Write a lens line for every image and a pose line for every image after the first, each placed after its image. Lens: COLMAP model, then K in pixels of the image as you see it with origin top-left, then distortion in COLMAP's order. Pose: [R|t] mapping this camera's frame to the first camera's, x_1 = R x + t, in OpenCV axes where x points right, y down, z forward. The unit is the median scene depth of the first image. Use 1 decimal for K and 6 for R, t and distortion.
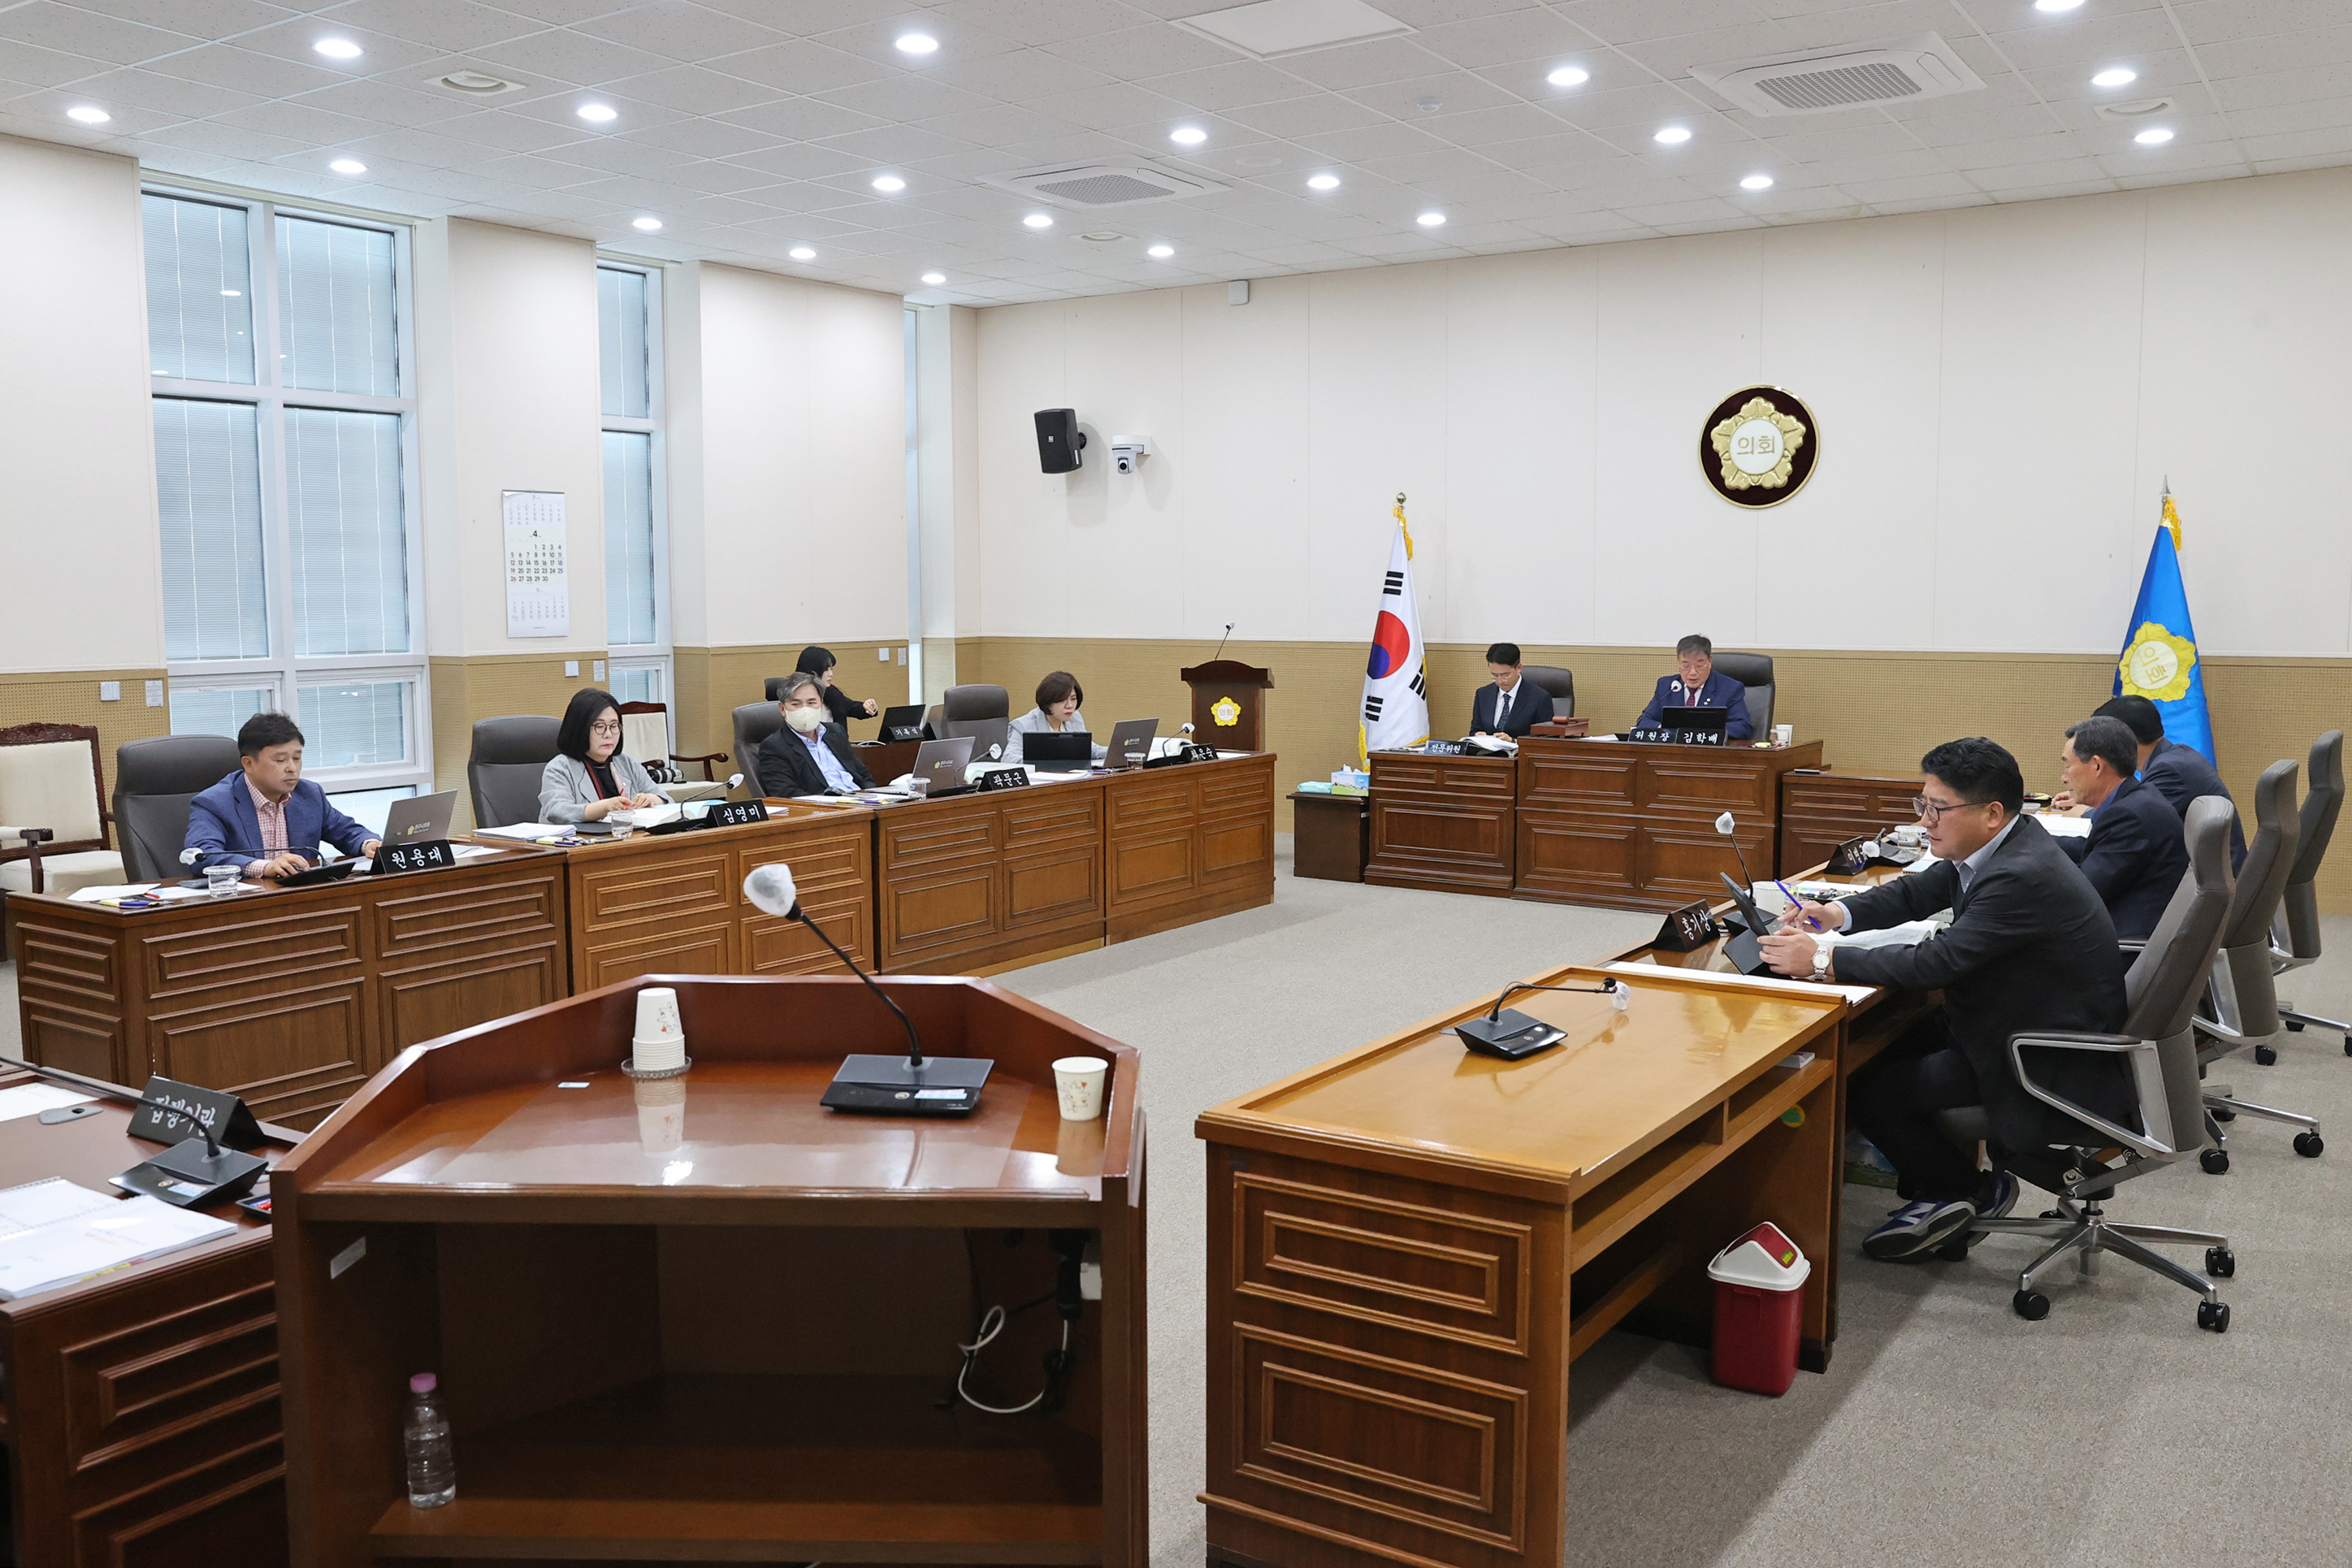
lens RADIAL K [[1968.2, 0, 1182.9], [0, 1968.2, 782.2], [0, 0, 1]] dist [-0.005199, 0.024369]
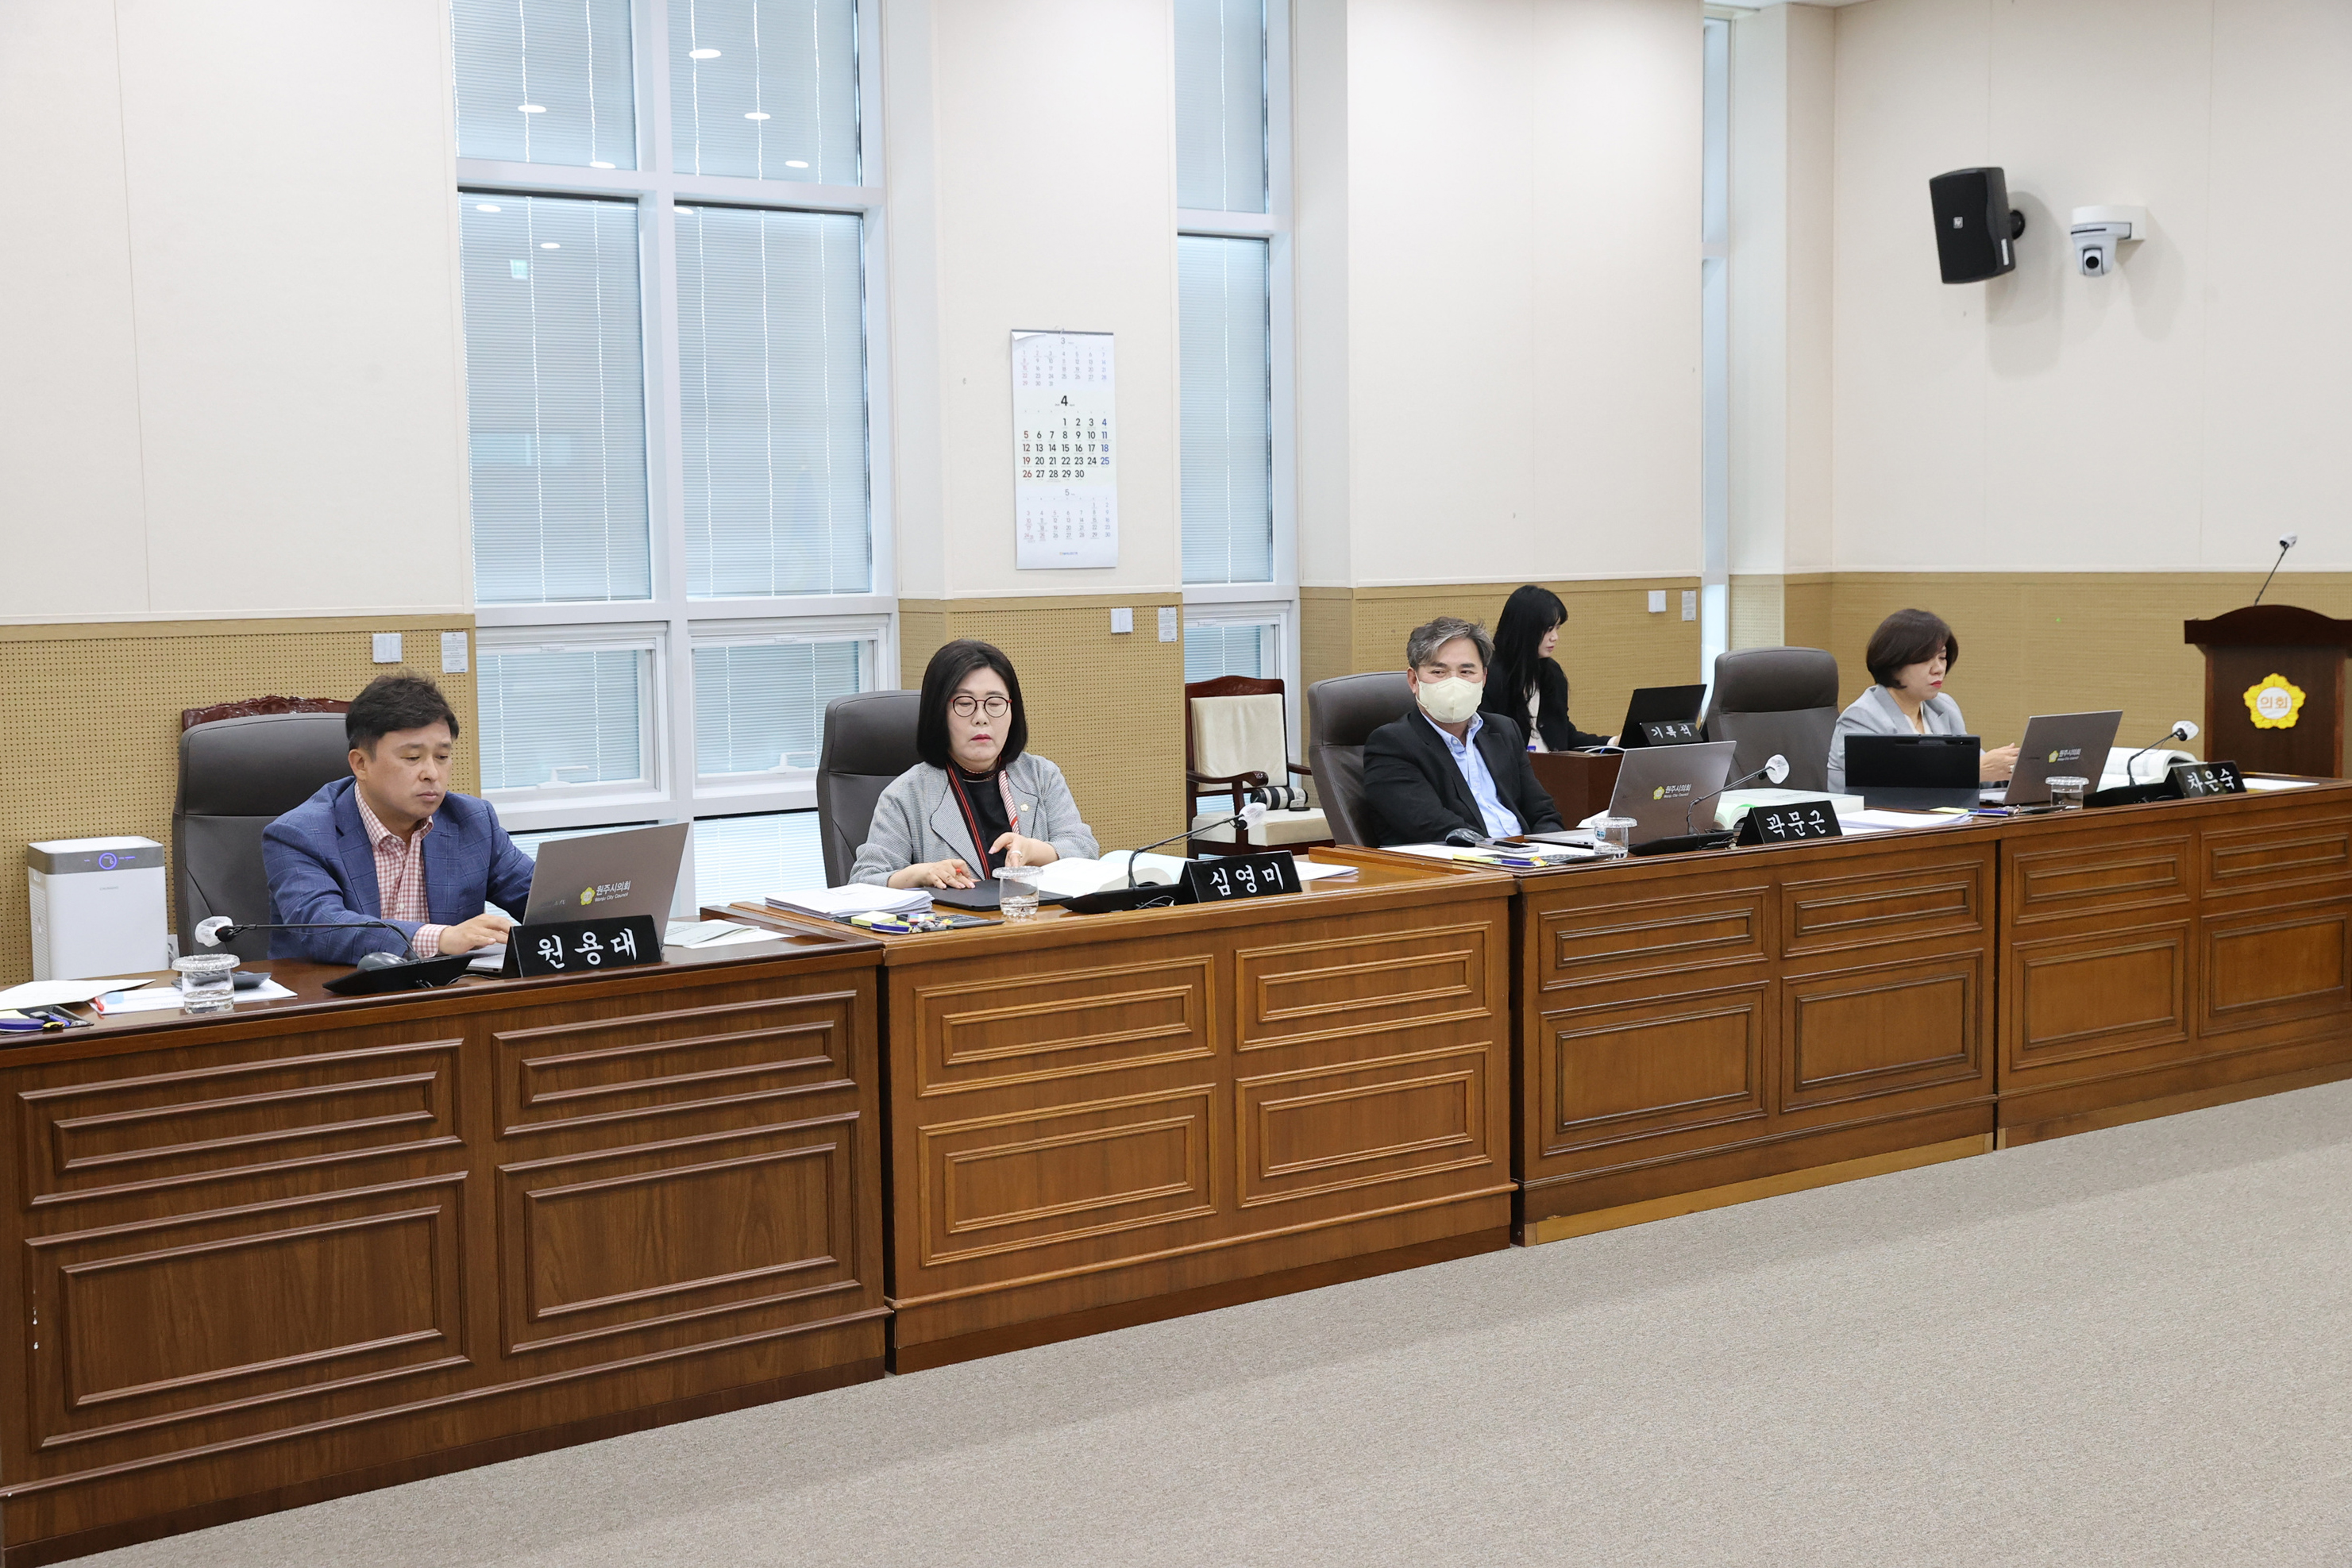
lens RADIAL K [[2791.5, 0, 1152.9], [0, 2791.5, 795.5], [0, 0, 1]] dist [0.055295, 0.000000]
pose [[0.933305, 0.022926, -0.358353, 0.014019], [-0.024133, 0.999708, 0.001106, -0.004380], [0.358274, 0.007615, 0.933585, 0.203211]]
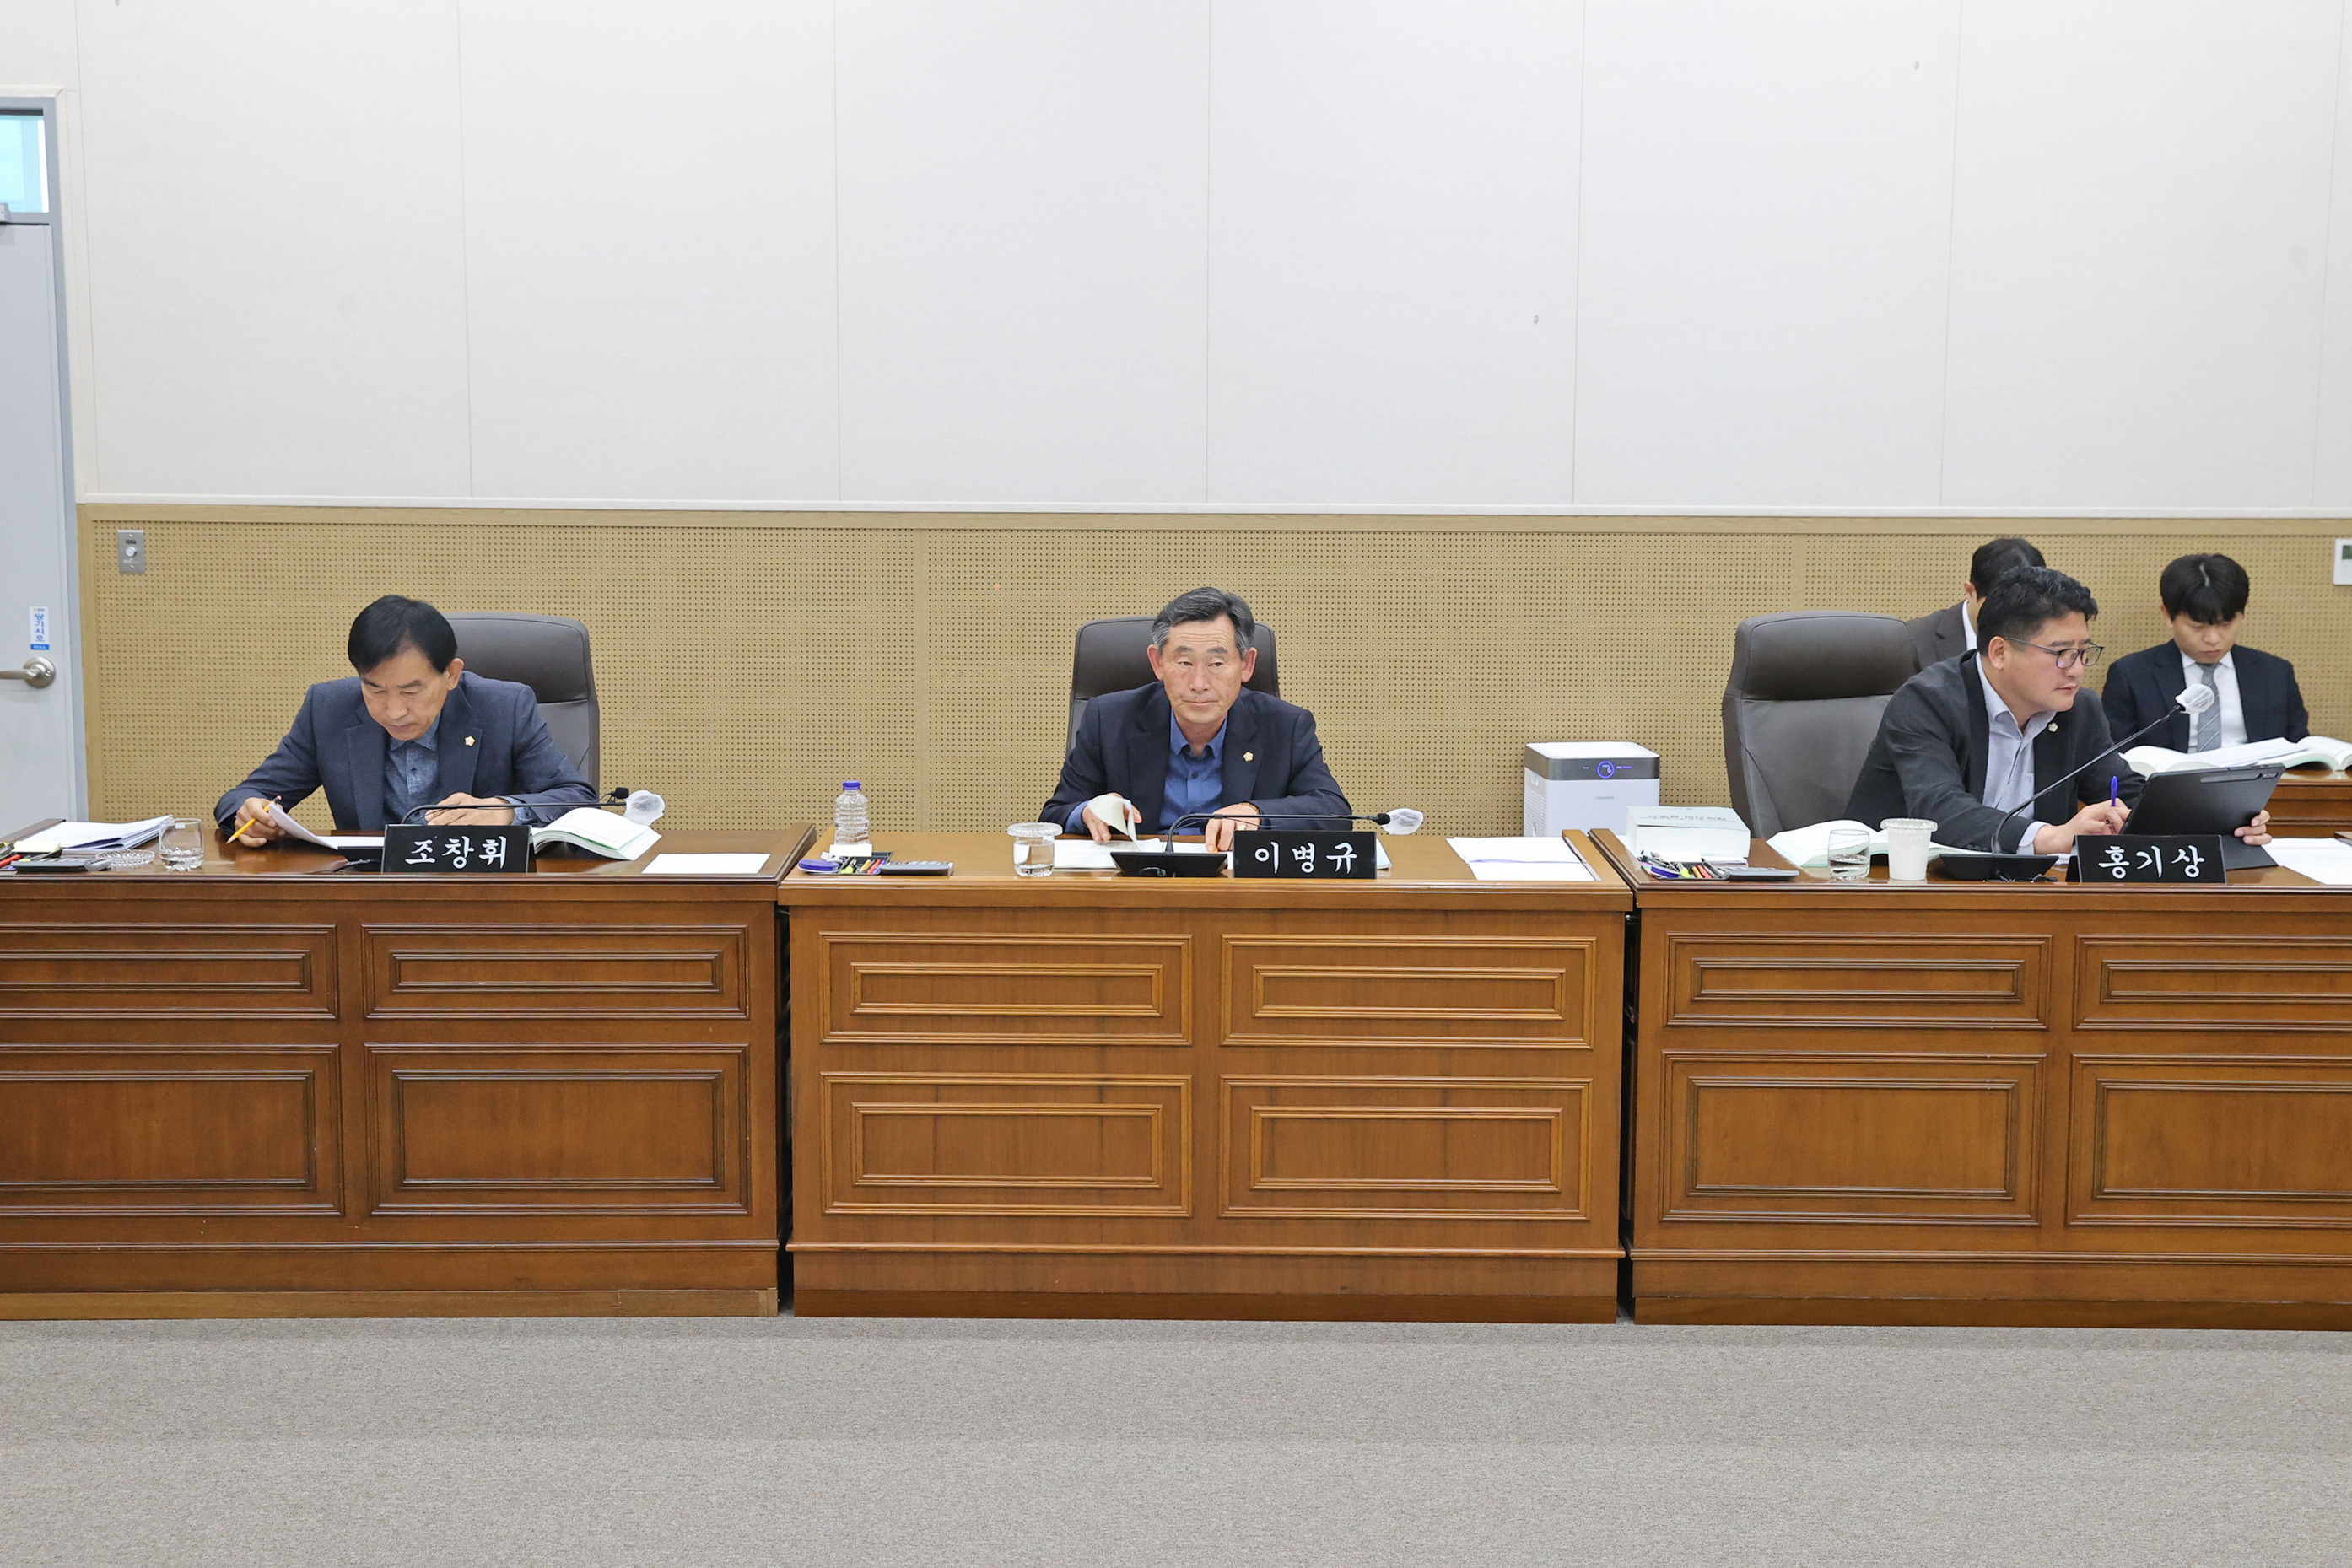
lens RADIAL K [[2585.1, 0, 1176.9], [0, 2585.1, 774.6], [0, 0, 1]] dist [-0.023411, 0.000000]
pose [[0.569458, 0.110257, -0.814593, 0.187018], [-0.093629, 0.993215, 0.068981, -0.030846], [0.816671, 0.036988, 0.575917, 0.434934]]
